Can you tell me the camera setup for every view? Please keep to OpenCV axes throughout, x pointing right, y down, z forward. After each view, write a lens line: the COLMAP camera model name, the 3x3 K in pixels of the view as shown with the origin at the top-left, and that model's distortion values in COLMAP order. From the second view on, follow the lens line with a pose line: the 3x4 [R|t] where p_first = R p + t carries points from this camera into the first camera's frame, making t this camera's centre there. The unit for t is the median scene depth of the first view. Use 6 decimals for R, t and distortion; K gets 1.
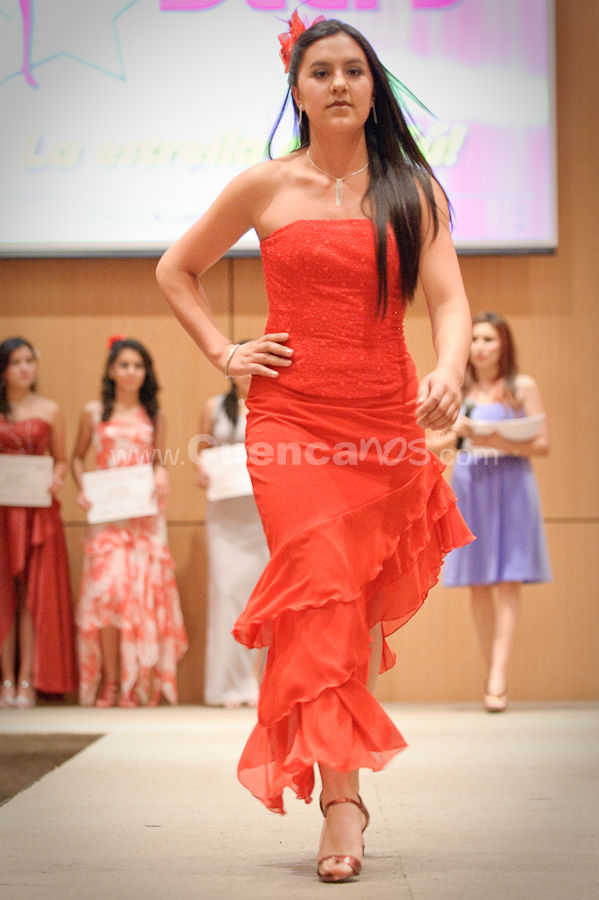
lens RADIAL K [[2211.3, 0, 299.5], [0, 2211.3, 450.0], [0, 0, 1]] dist [0.047517, 0.128803]
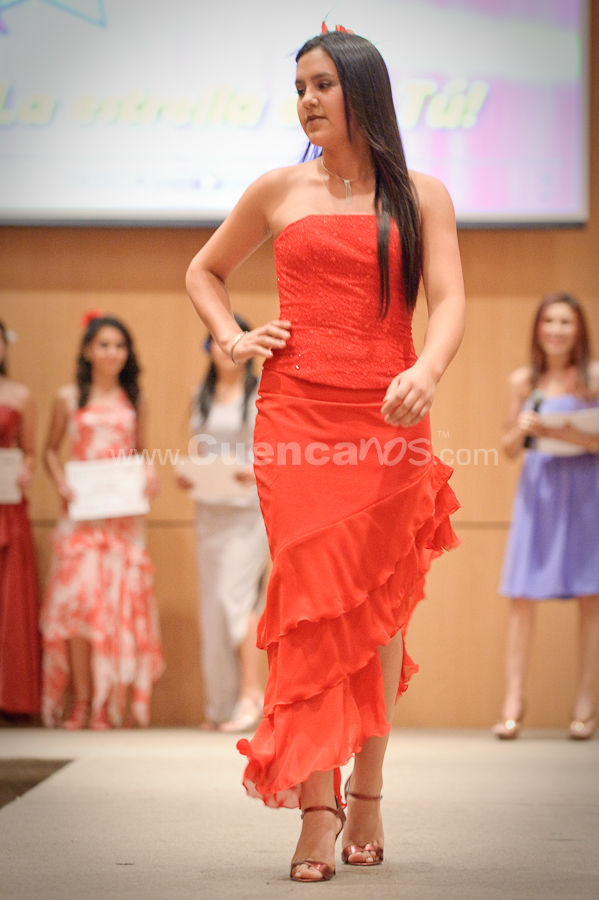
lens RADIAL K [[3078.8, 0, 299.5], [0, 3078.8, 450.0], [0, 0, 1]] dist [-0.162698, -1.250876]
pose [[0.999888, 0.013250, 0.007006, -0.007384], [-0.013233, 0.999910, -0.002377, 0.005558], [-0.007037, 0.002284, 0.999973, -0.247181]]
